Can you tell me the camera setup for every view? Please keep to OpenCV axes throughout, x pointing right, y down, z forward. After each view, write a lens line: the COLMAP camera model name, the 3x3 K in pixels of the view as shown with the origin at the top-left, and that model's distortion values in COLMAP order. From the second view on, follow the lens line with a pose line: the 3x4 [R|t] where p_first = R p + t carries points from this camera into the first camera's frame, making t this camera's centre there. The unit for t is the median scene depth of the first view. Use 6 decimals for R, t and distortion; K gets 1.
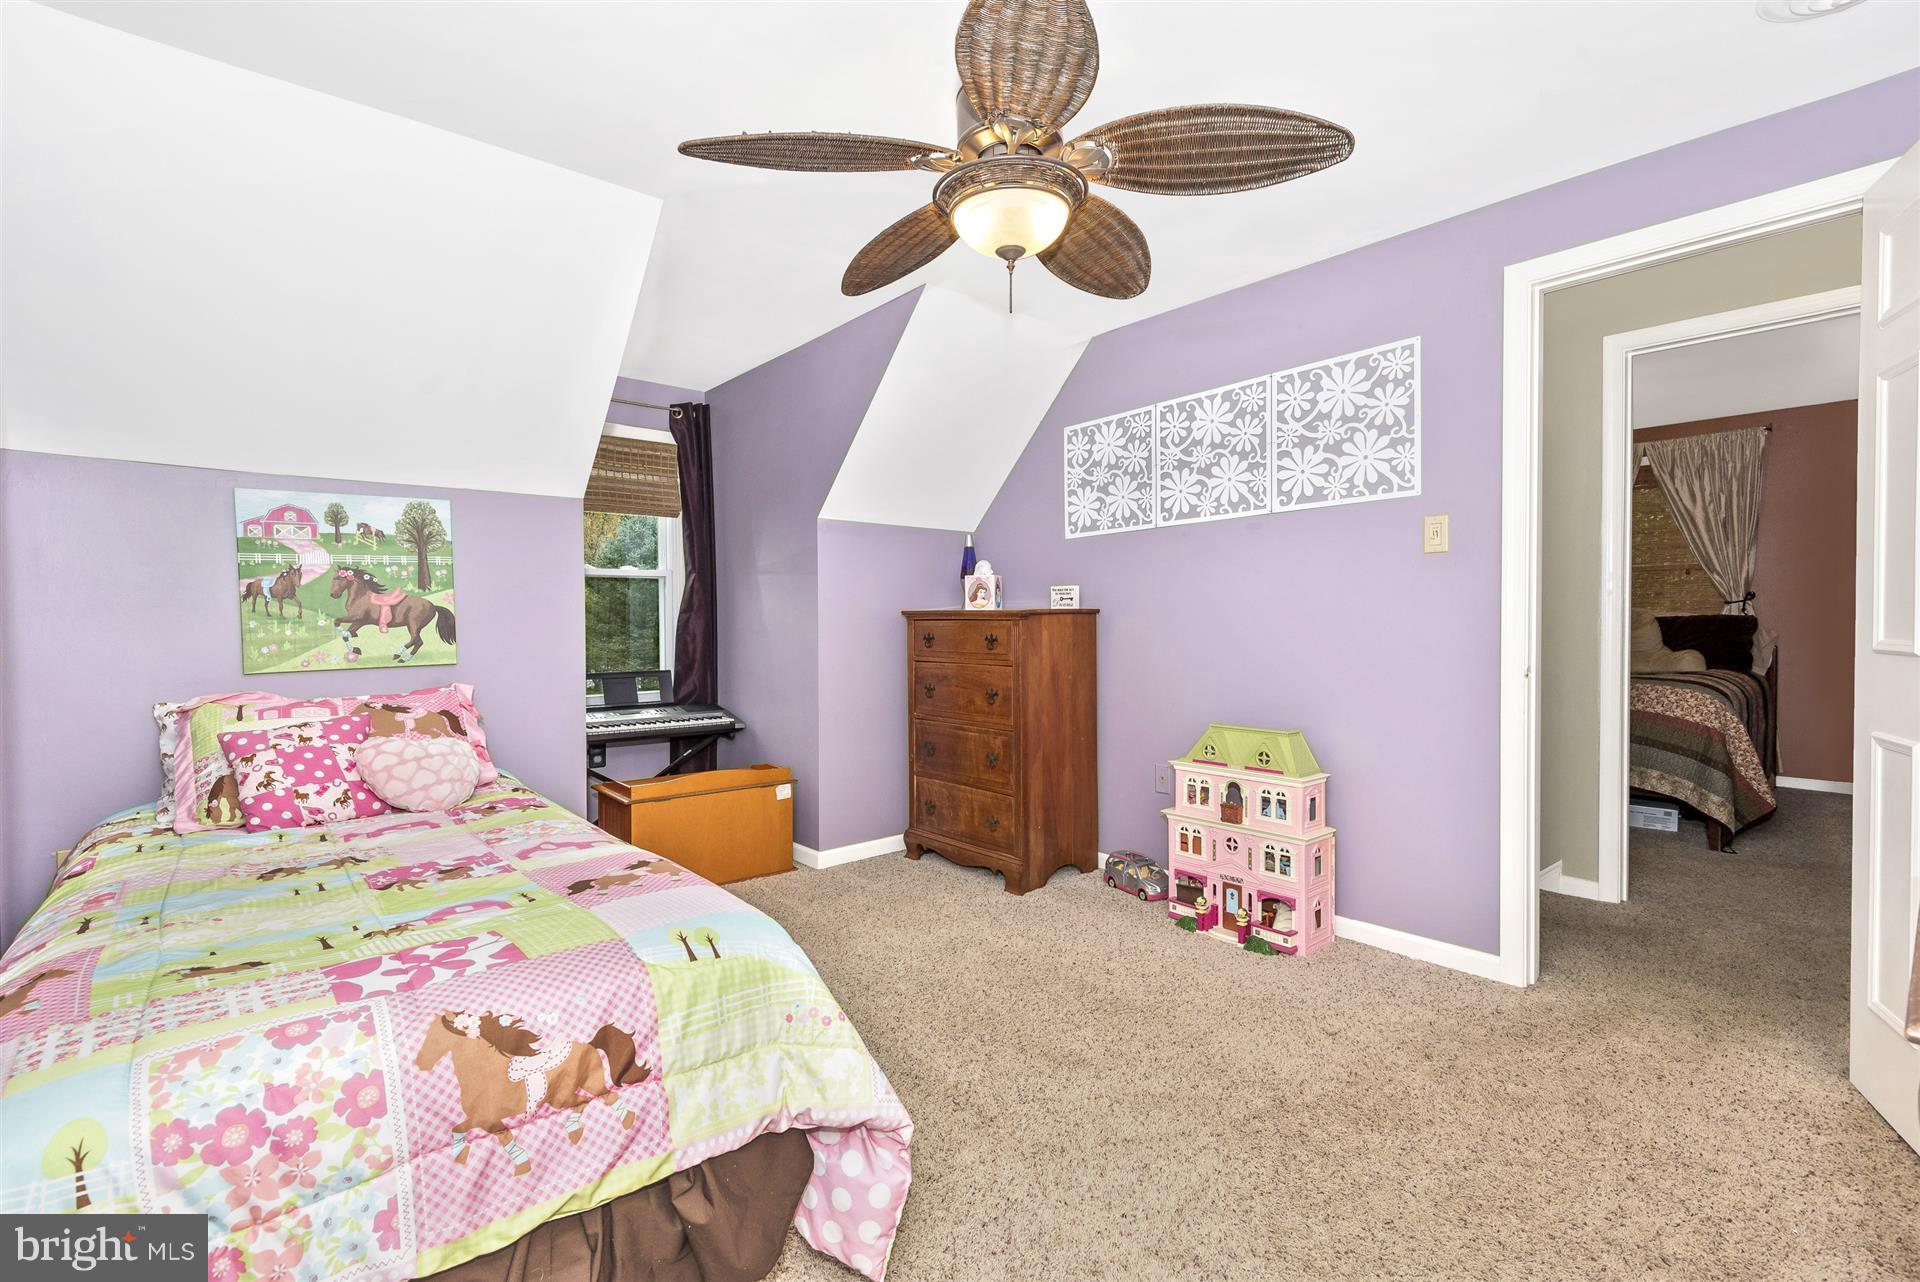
lens RADIAL K [[863.9, 0, 963.1], [0, 863.9, 632.1], [0, 0, 1]] dist [0.034054, -0.022371]
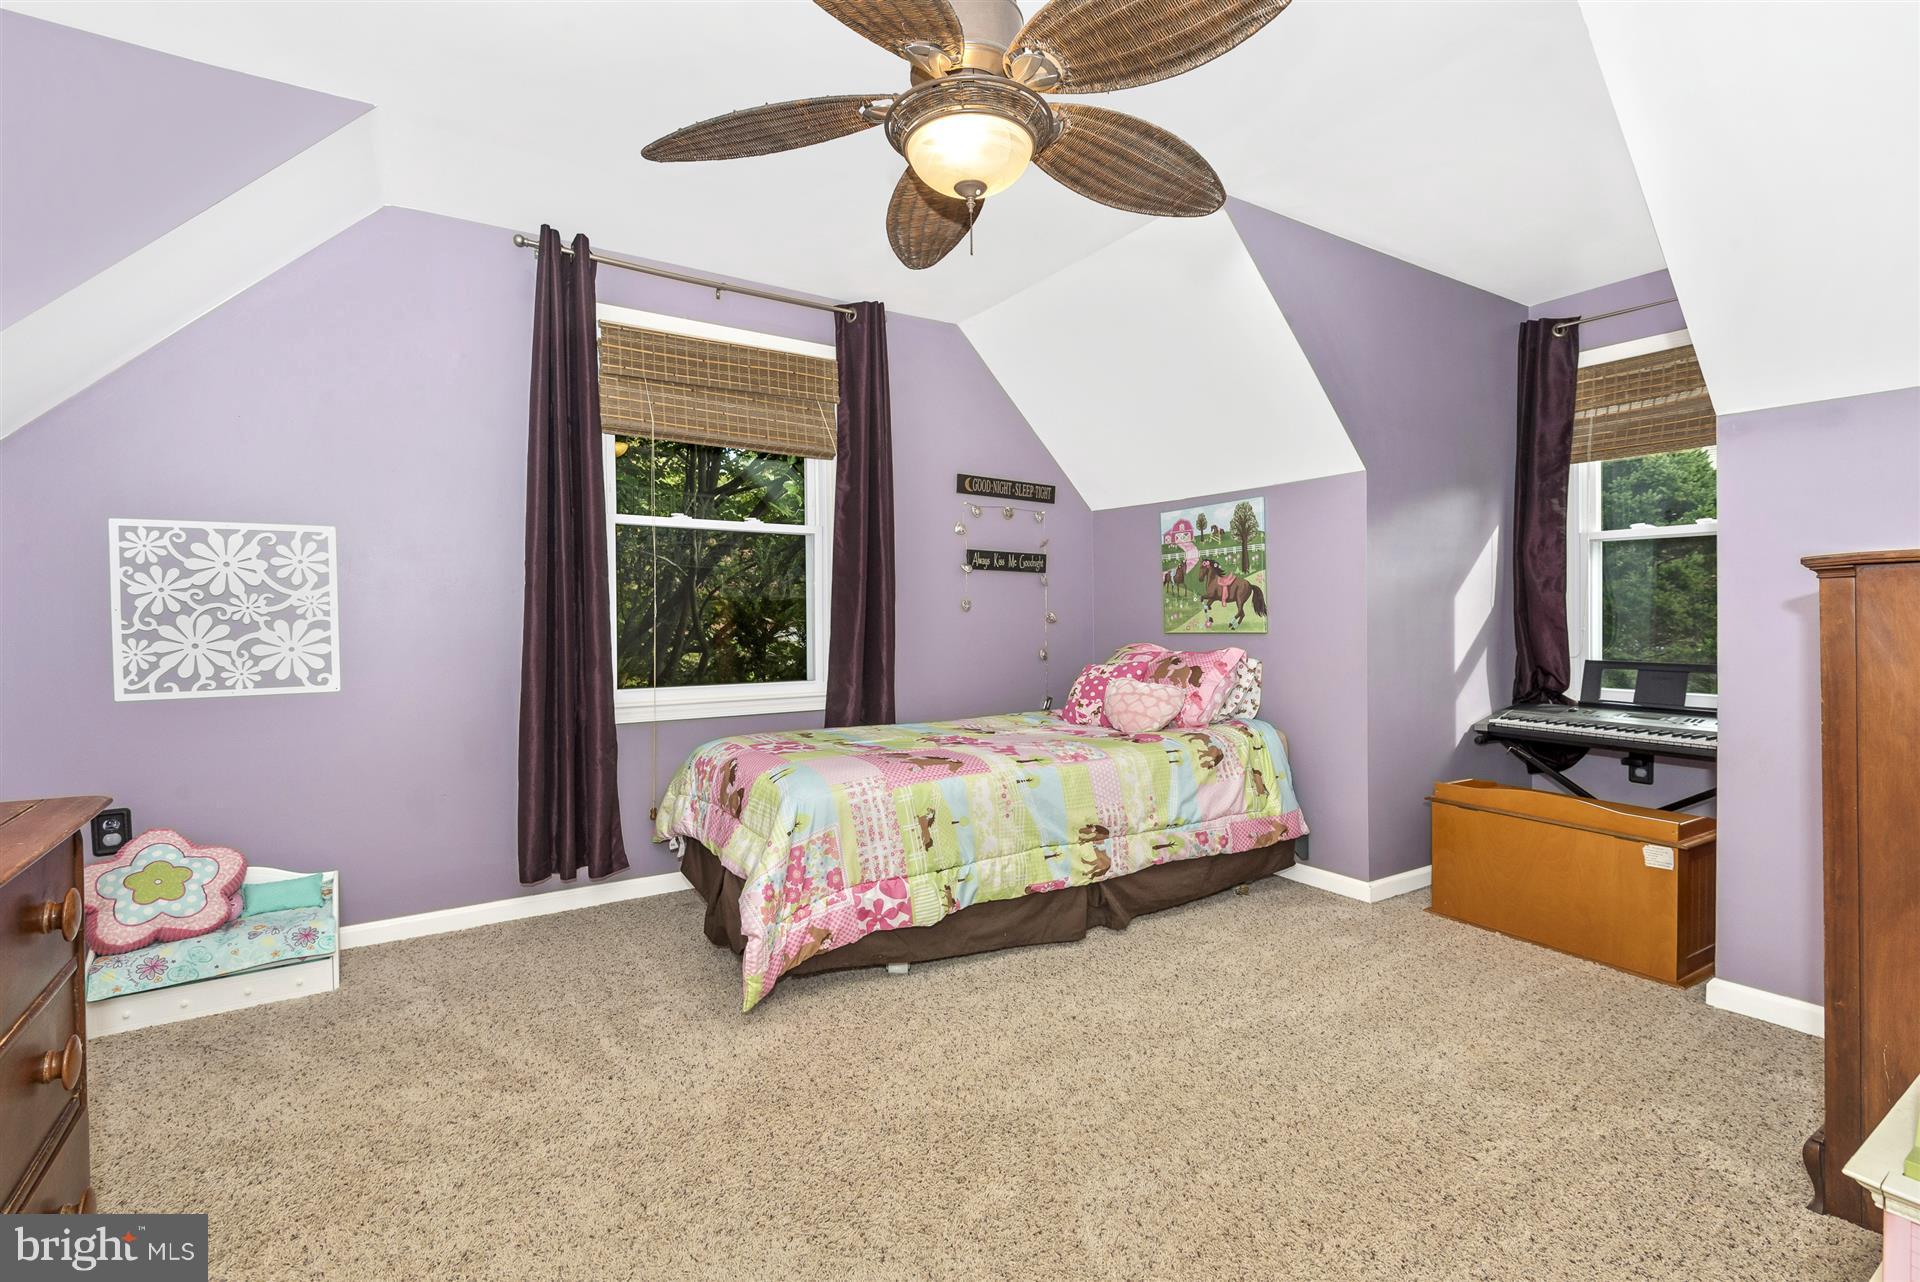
lens RADIAL K [[863.9, 0, 963.1], [0, 863.9, 632.1], [0, 0, 1]] dist [0.034054, -0.022371]
pose [[-0.130081, 0.028446, -0.991095, 0.694943], [-0.010594, 0.999491, 0.030077, 0.004008], [0.991447, 0.014412, -0.129713, 0.791694]]
